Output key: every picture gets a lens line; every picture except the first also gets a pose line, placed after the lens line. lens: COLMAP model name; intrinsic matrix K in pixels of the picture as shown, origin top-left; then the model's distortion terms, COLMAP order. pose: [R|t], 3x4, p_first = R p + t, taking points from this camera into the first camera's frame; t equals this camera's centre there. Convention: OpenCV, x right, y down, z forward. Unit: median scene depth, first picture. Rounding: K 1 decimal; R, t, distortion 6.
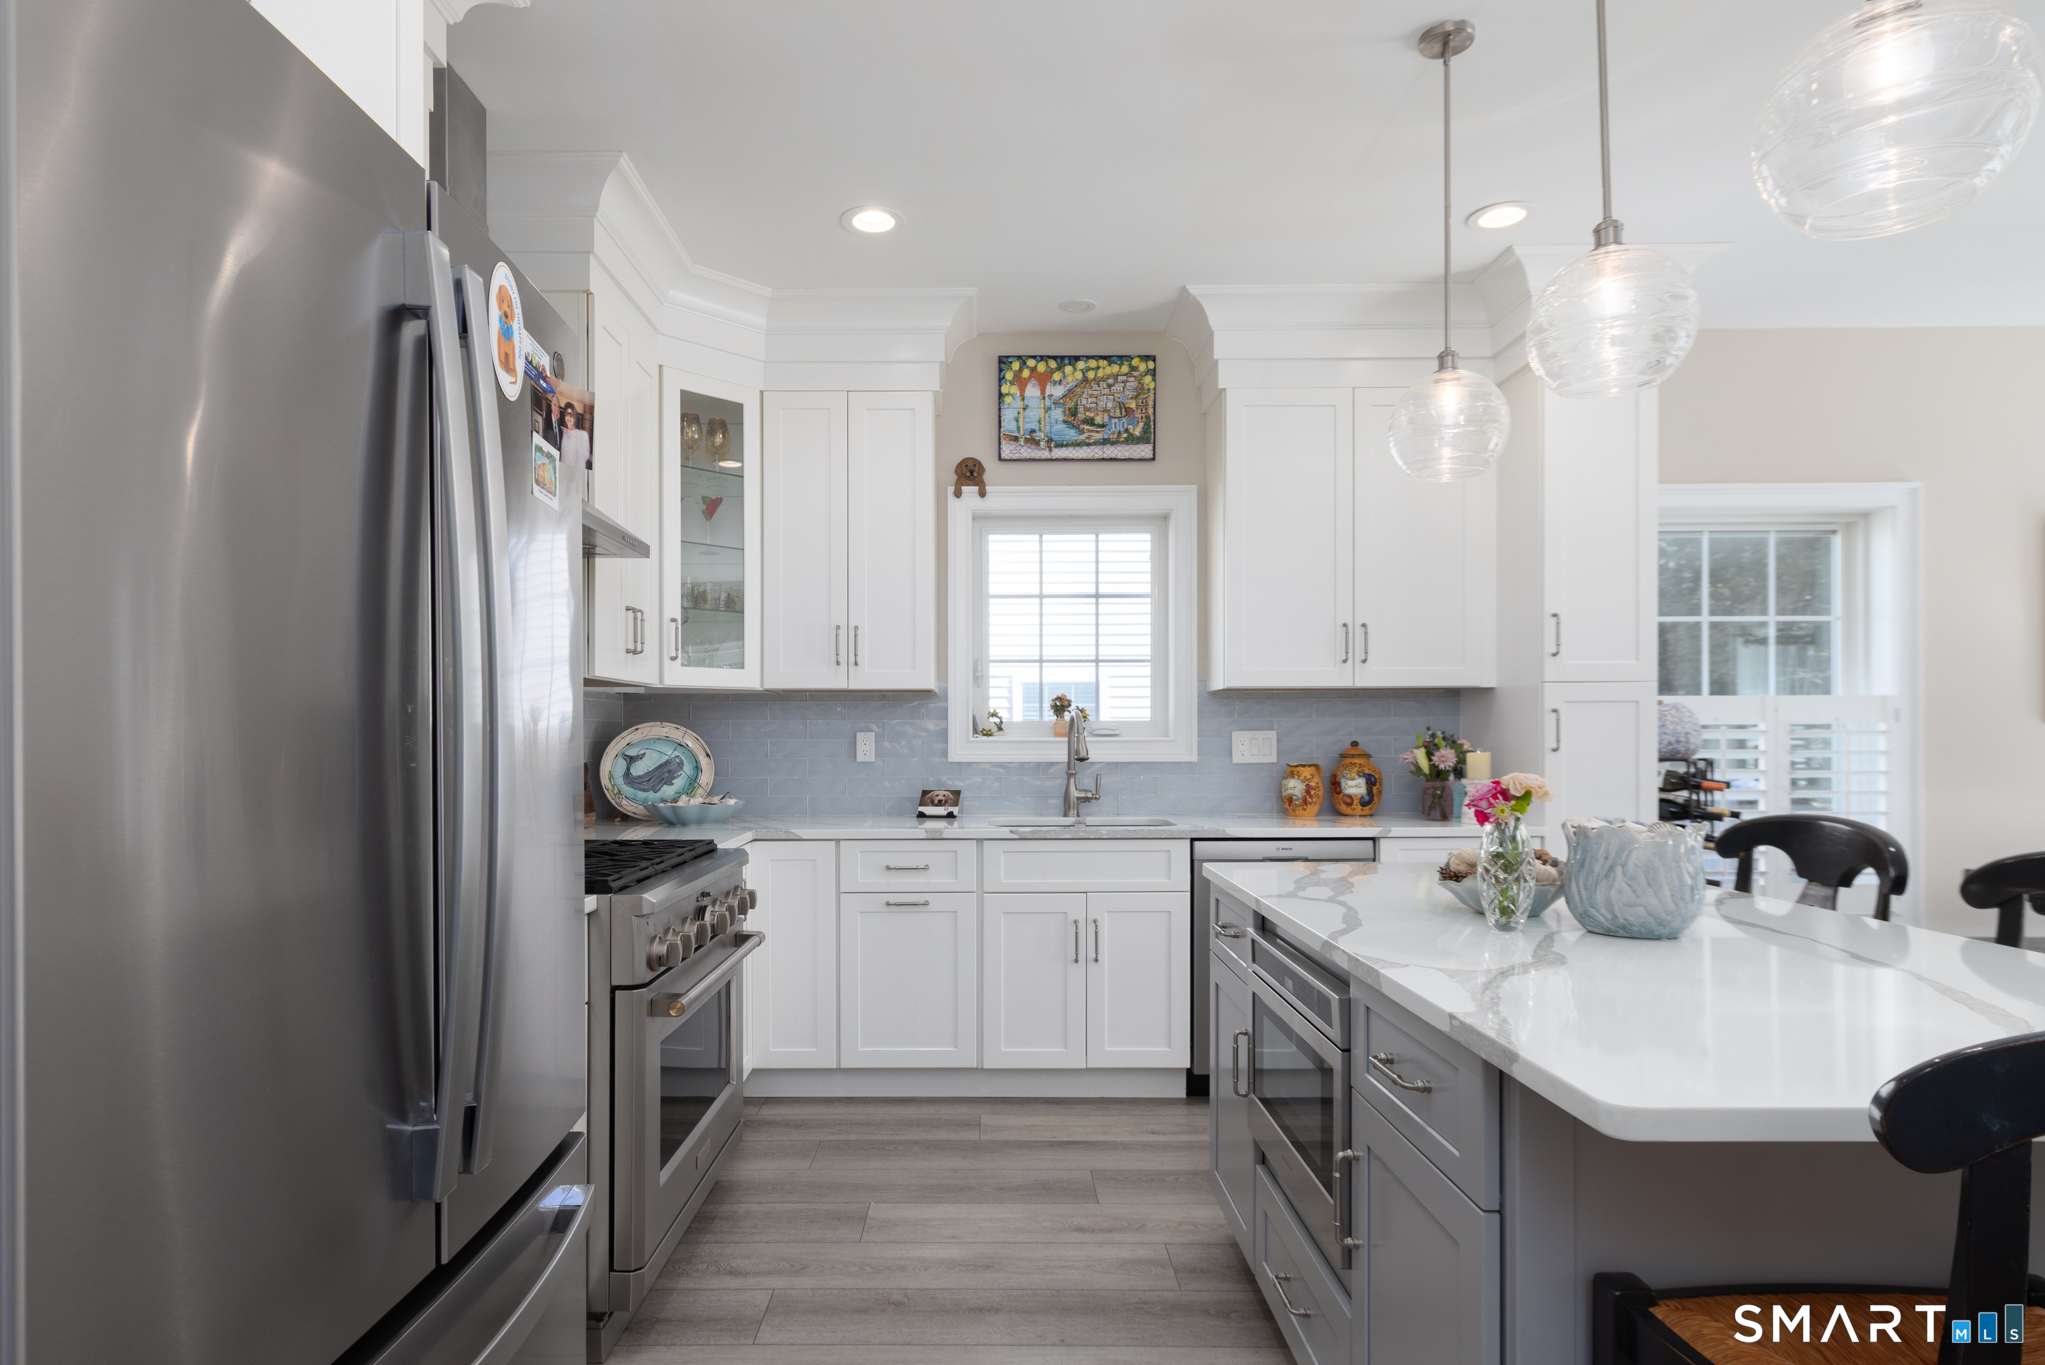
lens RADIAL K [[1120.9, 0, 960.8], [0, 1120.9, 741.5], [0, 0, 1]] dist [-0.000691, -0.000189]
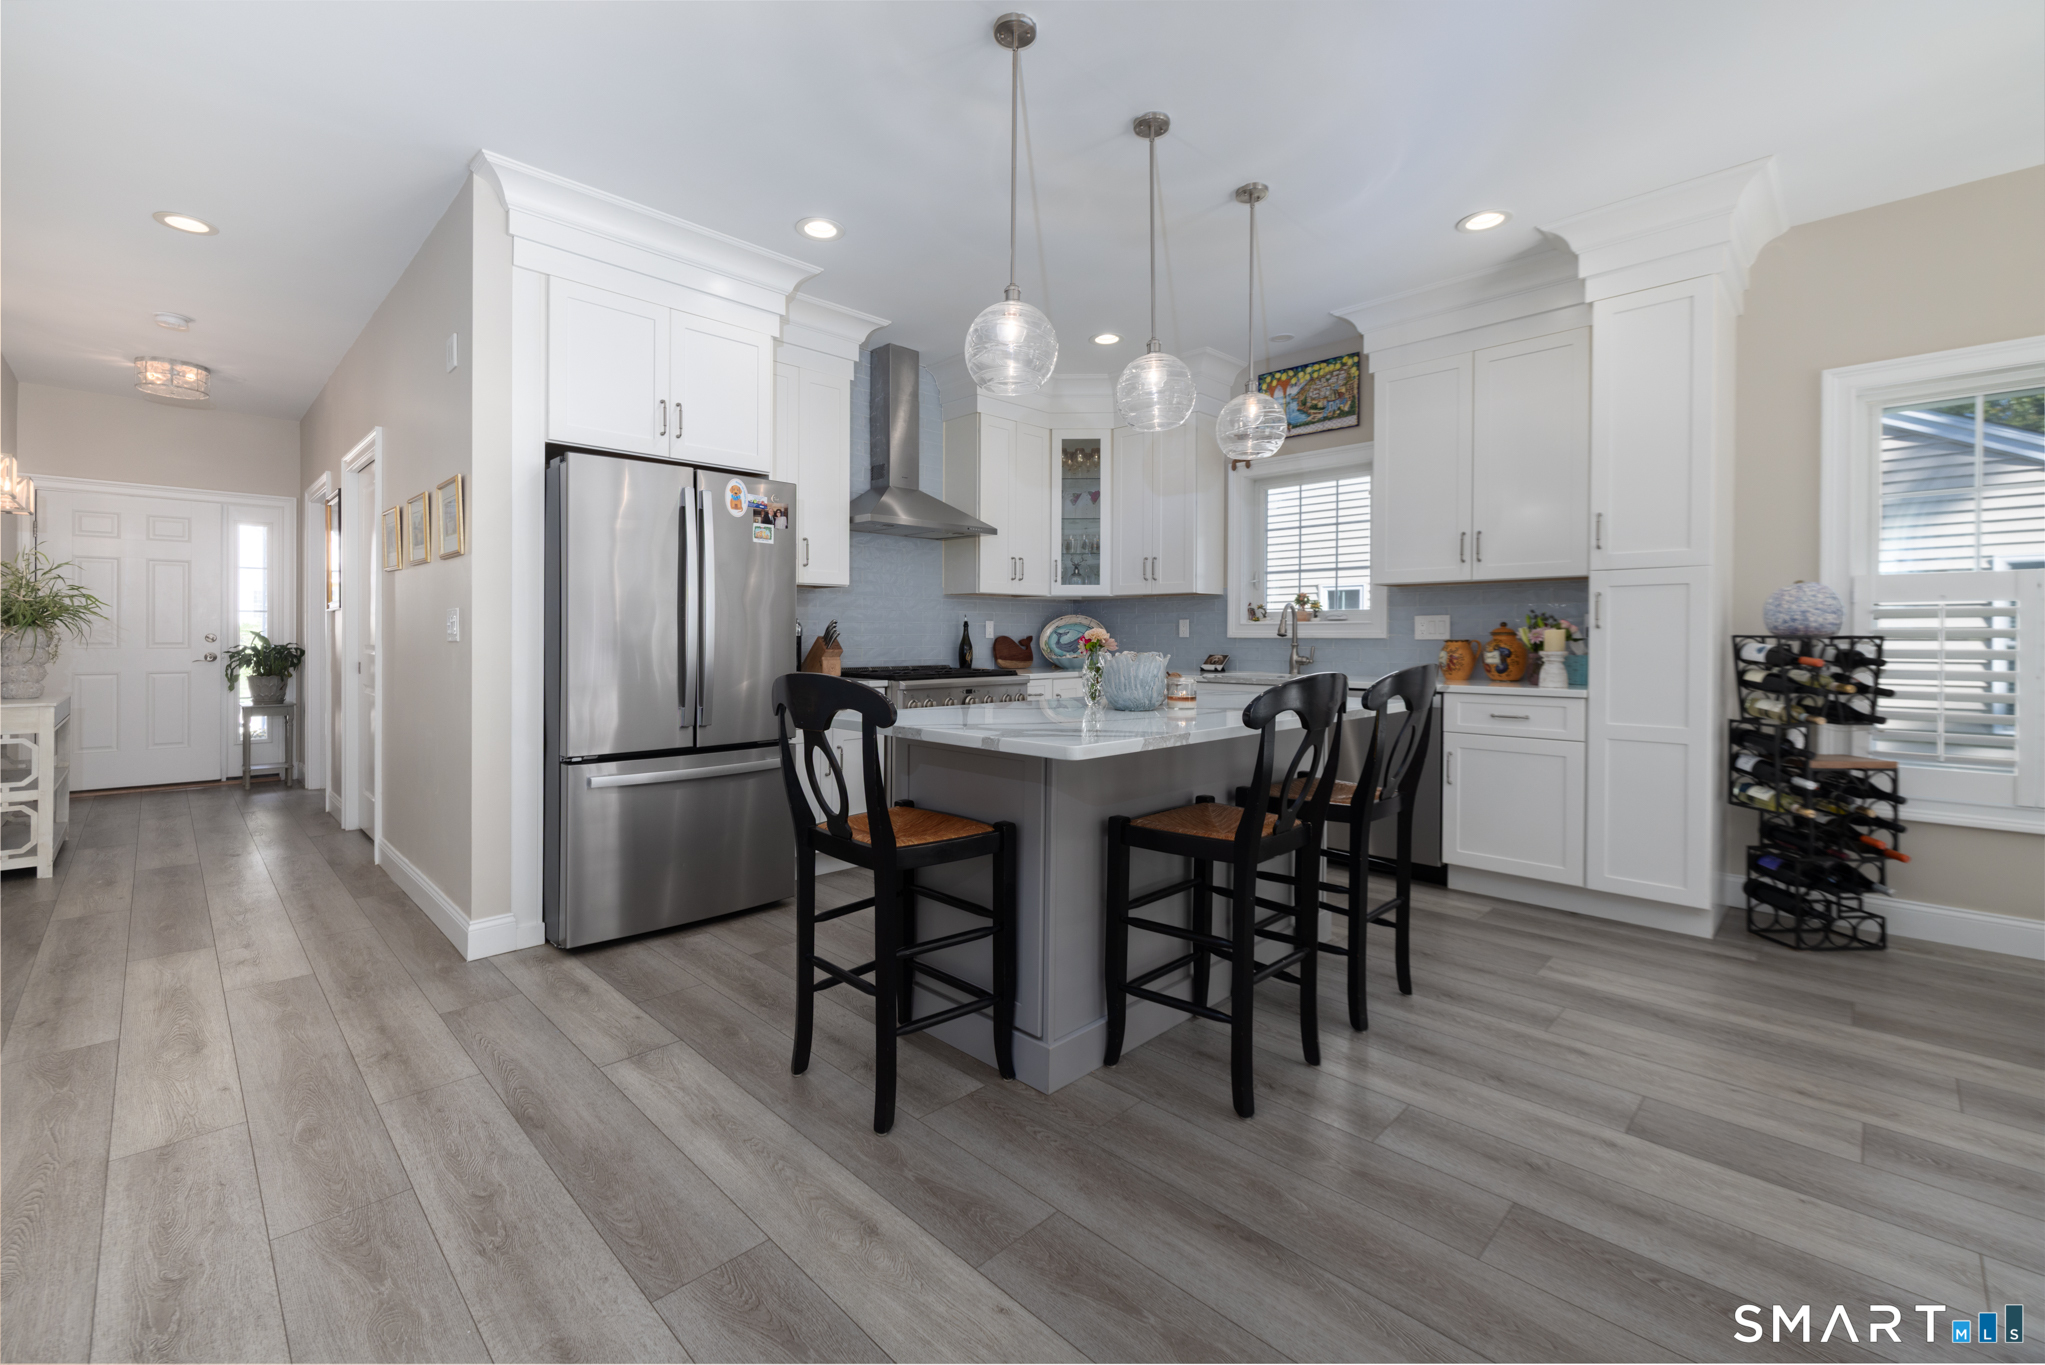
lens RADIAL K [[867.7, 0, 1008.0], [0, 867.7, 637.7], [0, 0, 1]] dist [0.000451, -0.000126]
pose [[0.708993, 0.005025, -0.705198, 0.635932], [-0.001669, 0.999984, 0.005448, 0.012562], [0.705214, -0.002685, 0.708989, -0.094421]]
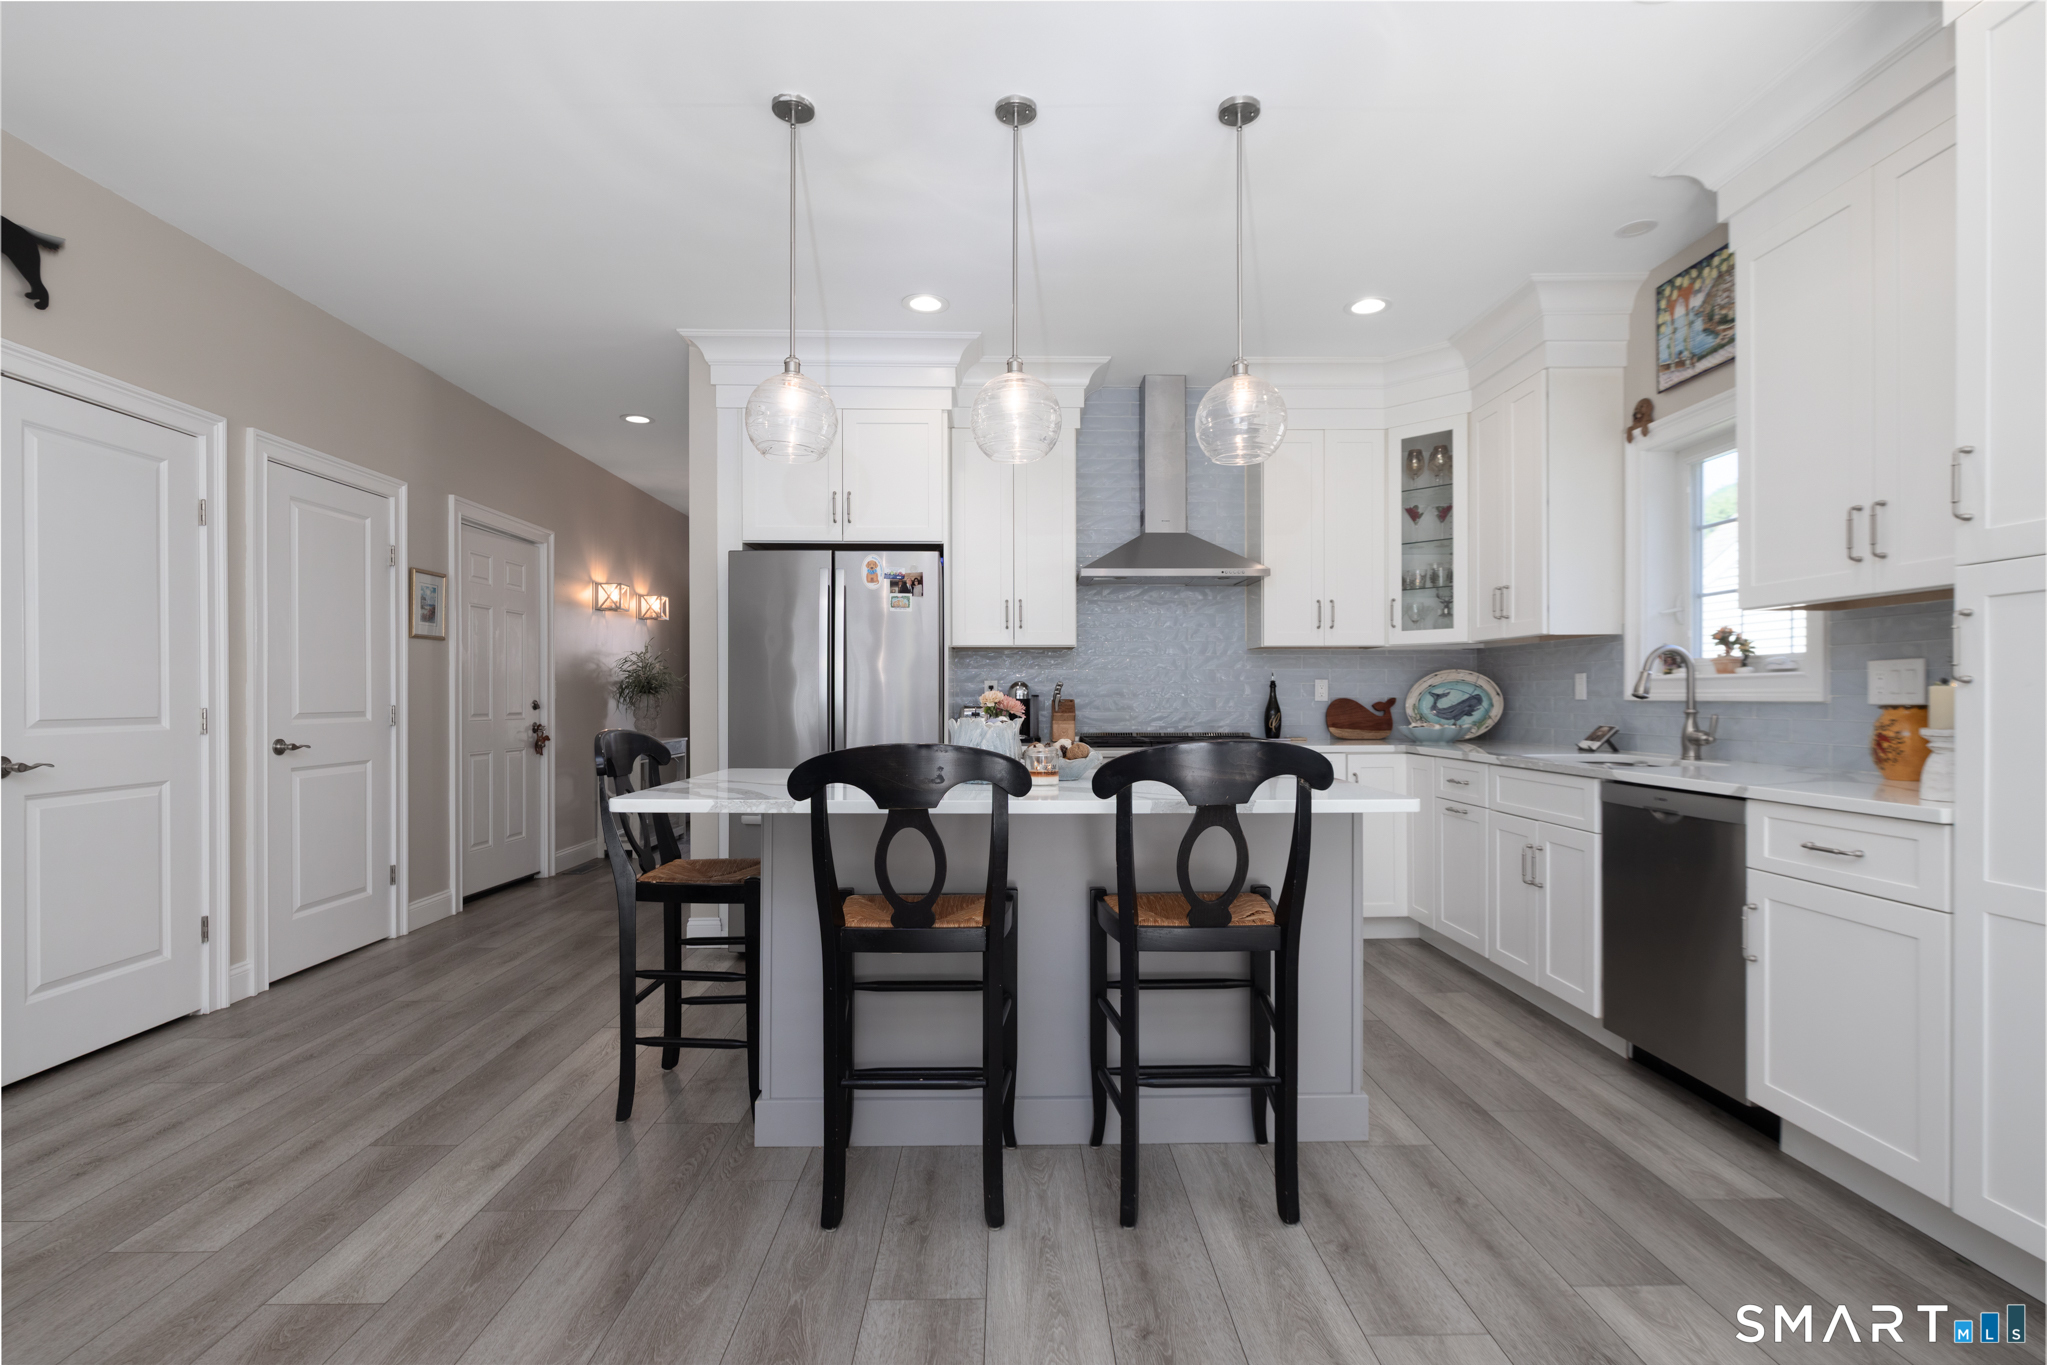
lens RADIAL K [[999.4, 0, 1022.3], [0, 999.4, 686.5], [0, 0, 1]] dist [0.002773, -0.000147]
pose [[0.022457, -0.008104, -0.999715, 0.898305], [0.002634, 0.999964, -0.008047, 0.011752], [0.999744, -0.002453, 0.022477, 0.422209]]
